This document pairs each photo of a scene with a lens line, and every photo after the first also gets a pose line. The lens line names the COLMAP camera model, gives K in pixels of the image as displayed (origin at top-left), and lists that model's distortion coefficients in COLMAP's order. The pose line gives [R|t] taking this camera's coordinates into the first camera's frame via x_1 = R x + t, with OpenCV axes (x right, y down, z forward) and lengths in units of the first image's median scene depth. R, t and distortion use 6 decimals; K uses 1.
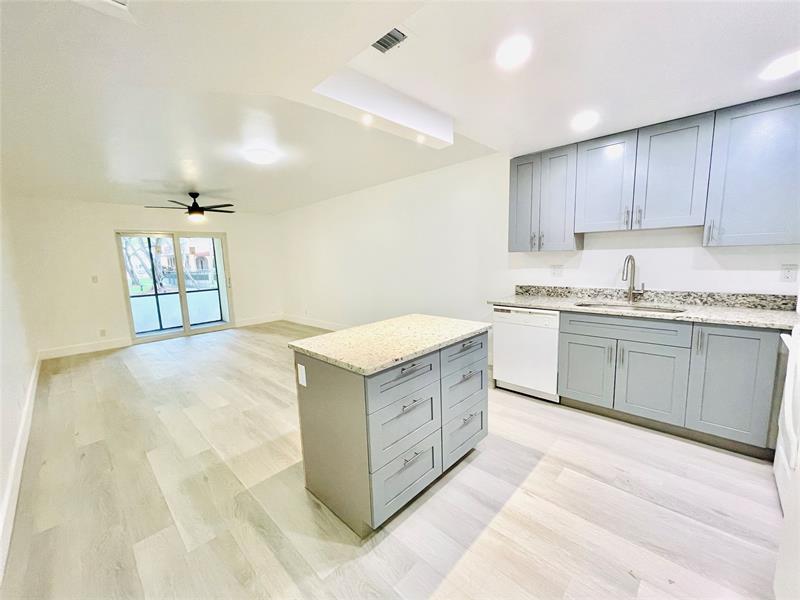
lens RADIAL K [[321.0, 0, 395.0], [0, 321.0, 300.9], [0, 0, 1]] dist [-0.001184, 0.000364]
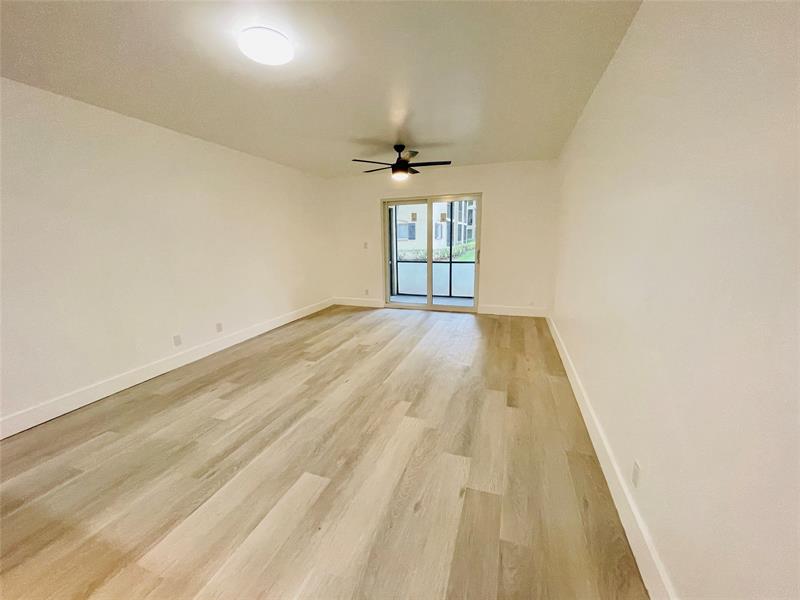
lens RADIAL K [[321.0, 0, 401.1], [0, 321.0, 299.4], [0, 0, 1]] dist [-0.001184, 0.000364]
pose [[0.416933, 0.201454, -0.886331, 0.319888], [-0.114576, 0.978999, 0.168620, -0.157214], [0.901687, 0.031249, 0.431259, 1.150111]]
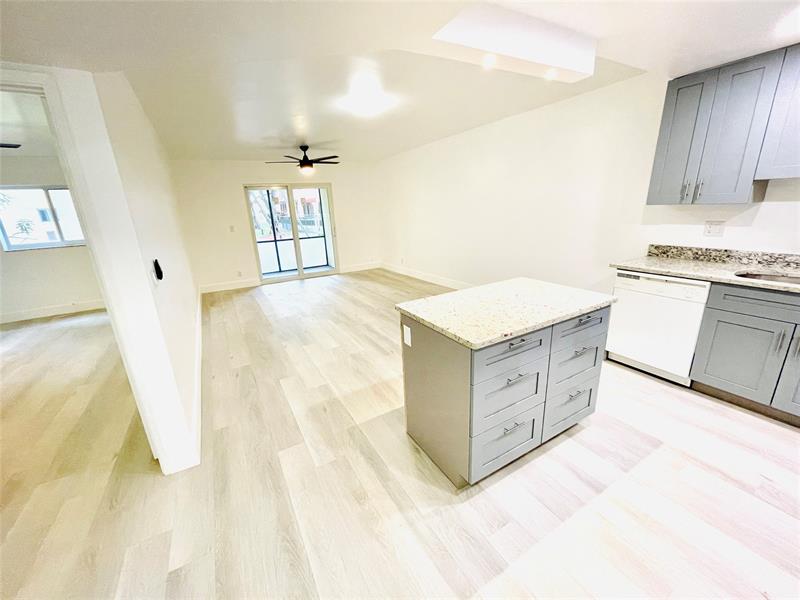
lens RADIAL K [[321.0, 0, 395.9], [0, 321.0, 300.3], [0, 0, 1]] dist [-0.001184, 0.000364]
pose [[0.960999, 0.068663, -0.267892, -0.032368], [-0.022845, 0.985087, 0.170534, -0.040811], [0.275607, -0.157763, 0.948236, 0.002478]]
